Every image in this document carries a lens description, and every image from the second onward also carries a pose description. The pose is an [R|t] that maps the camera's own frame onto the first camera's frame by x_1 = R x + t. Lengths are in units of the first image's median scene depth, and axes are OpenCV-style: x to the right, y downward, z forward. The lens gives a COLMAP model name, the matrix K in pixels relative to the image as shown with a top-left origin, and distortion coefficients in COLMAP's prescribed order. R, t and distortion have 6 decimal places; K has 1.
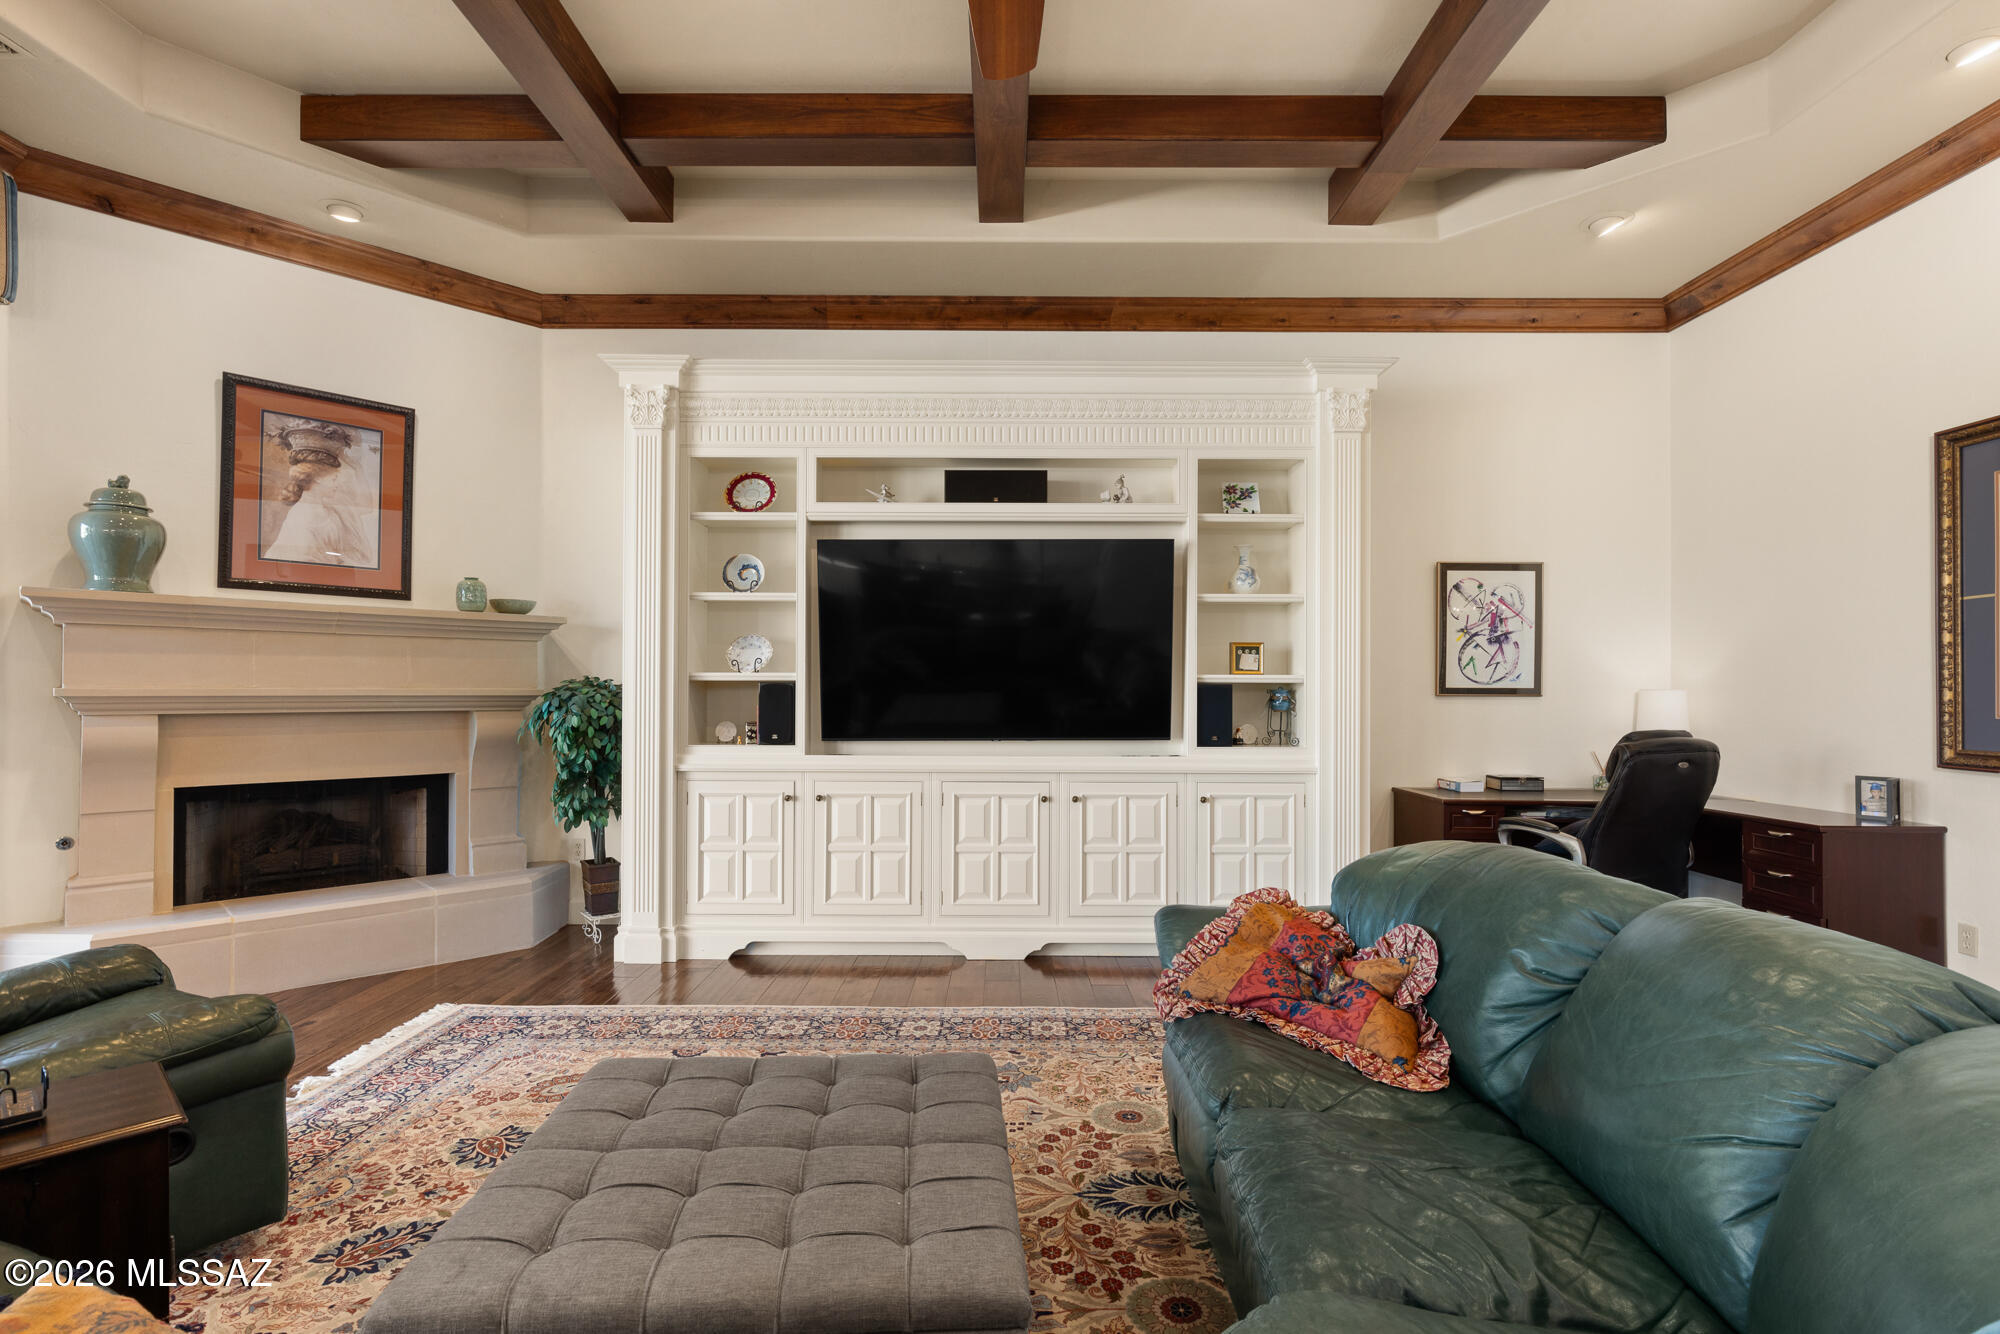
lens RADIAL K [[961.5, 0, 1004.0], [0, 961.5, 678.3], [0, 0, 1]] dist [-0.001216, 0.000950]
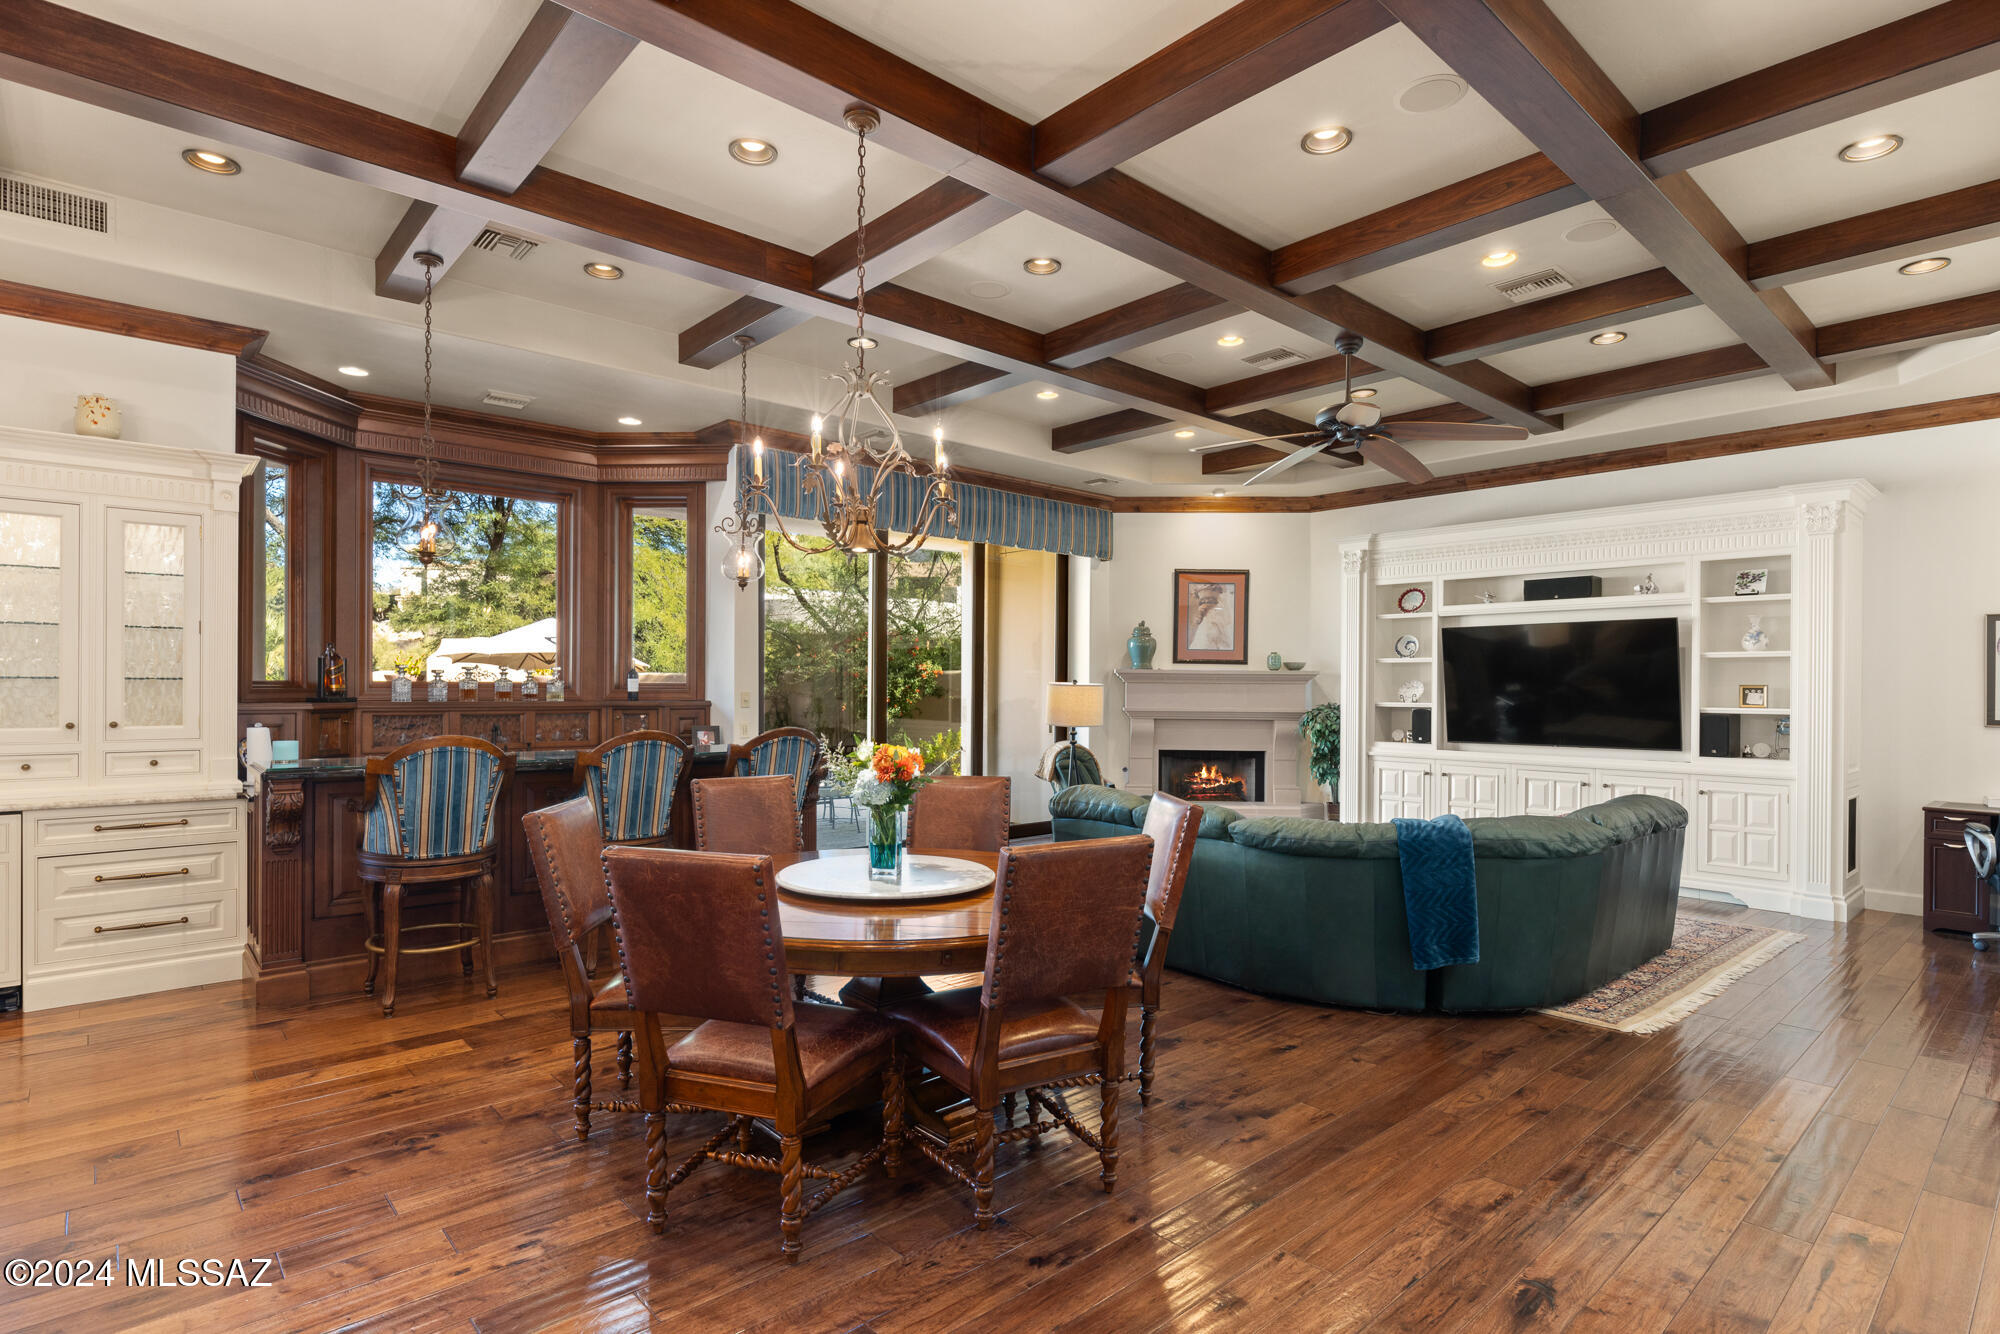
lens RADIAL K [[1014.2, 0, 1005.2], [0, 1014.2, 684.5], [0, 0, 1]] dist [-0.000062, 0.000402]
pose [[0.673549, -0.001756, -0.739141, 0.626999], [0.001504, 0.999998, -0.001006, -0.038929], [0.739141, -0.000434, 0.673550, -0.828587]]
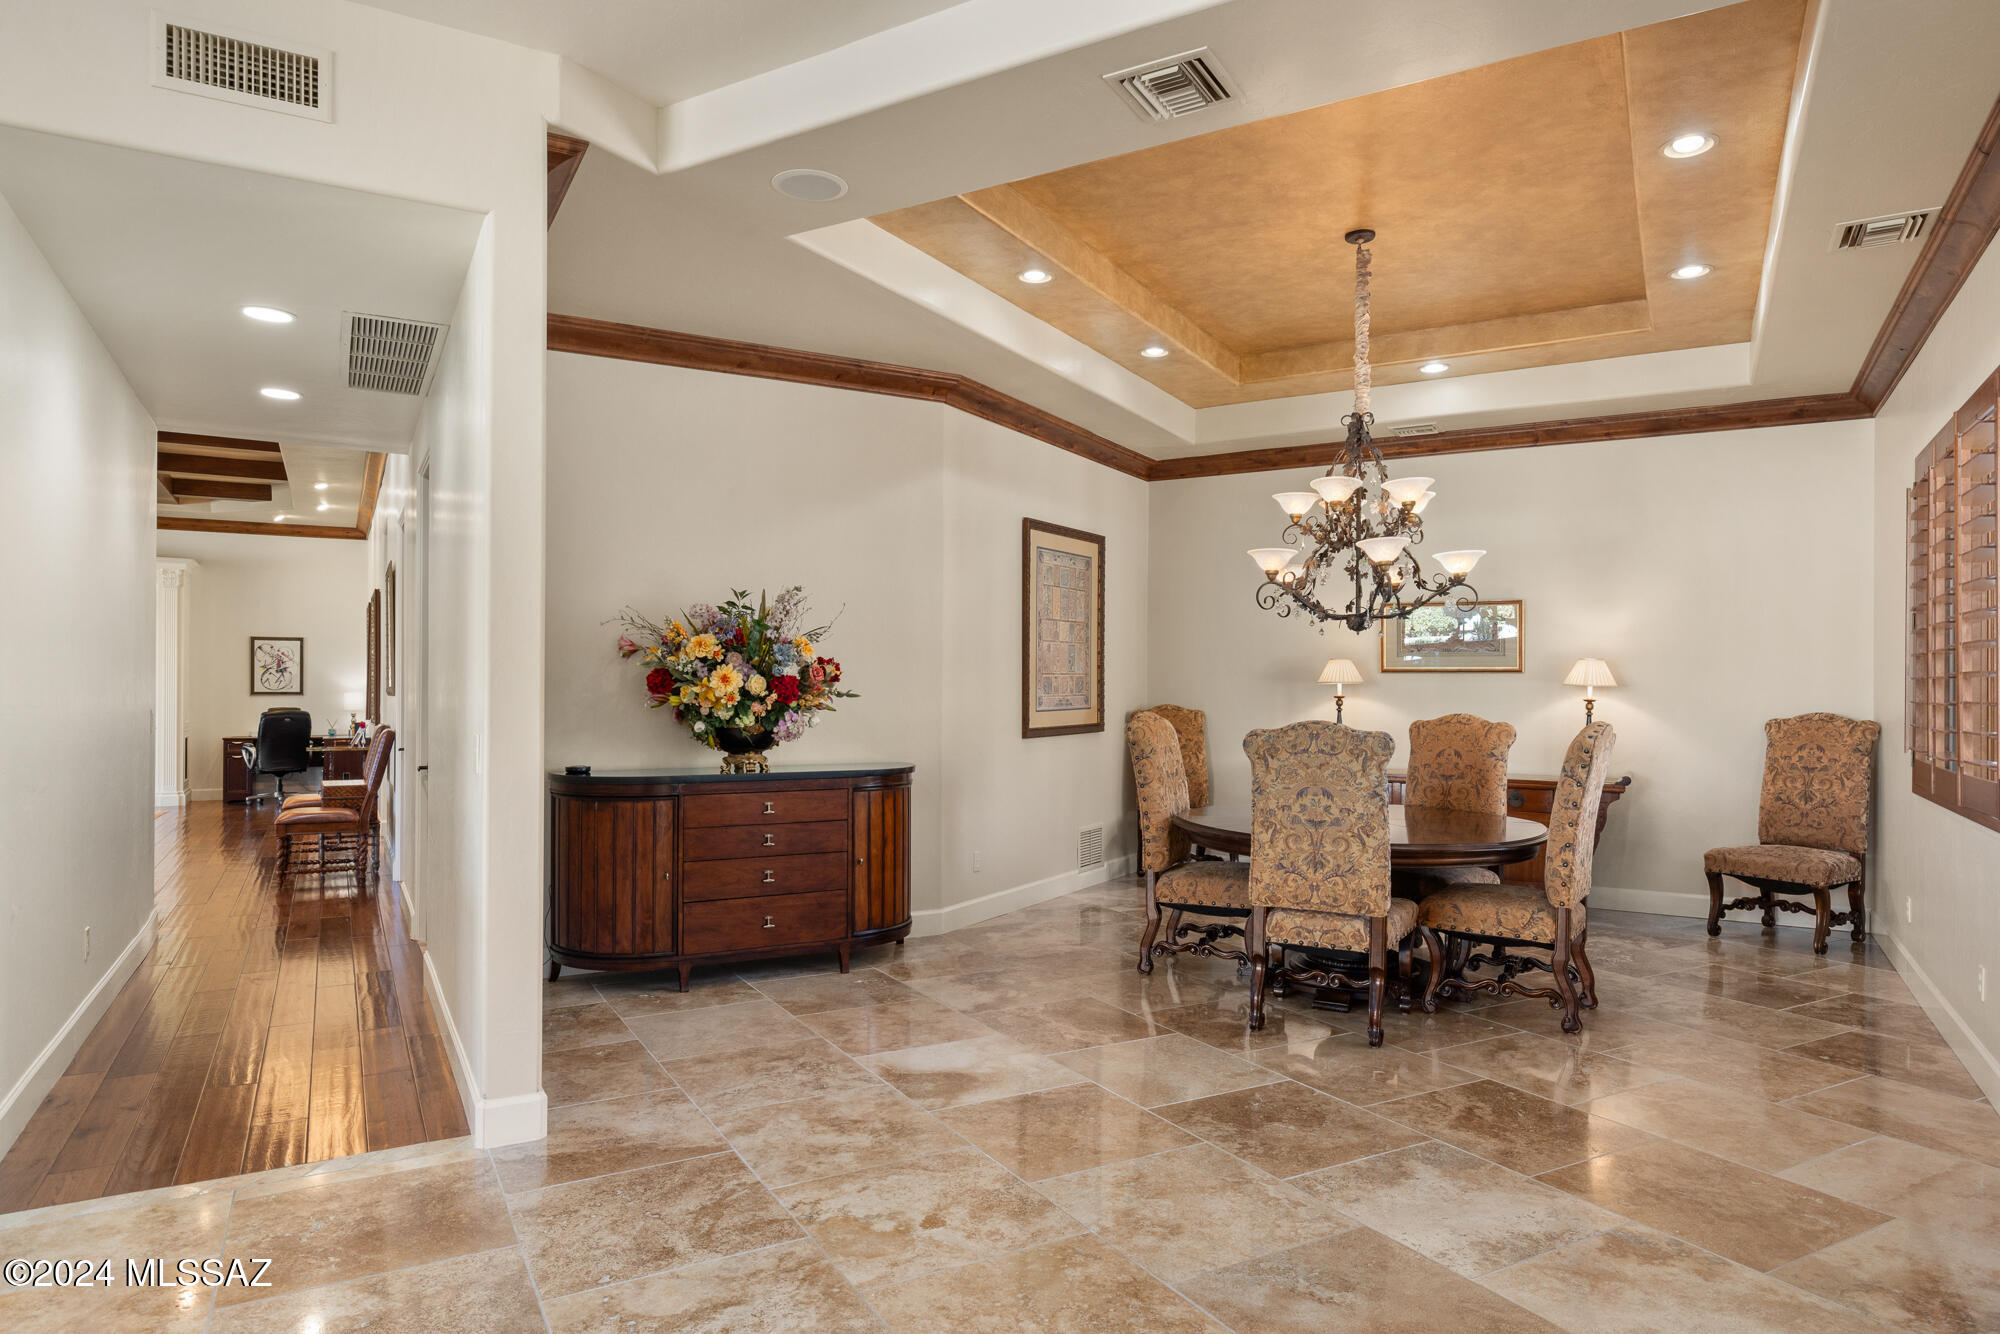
lens RADIAL K [[1183.9, 0, 1001.3], [0, 1183.9, 676.7], [0, 0, 1]] dist [0.004535, 0.000636]
pose [[0.868630, -0.002231, 0.495457, 0.673816], [0.001787, 0.999997, 0.001371, -0.029656], [-0.495459, -0.000306, 0.868631, -2.566315]]
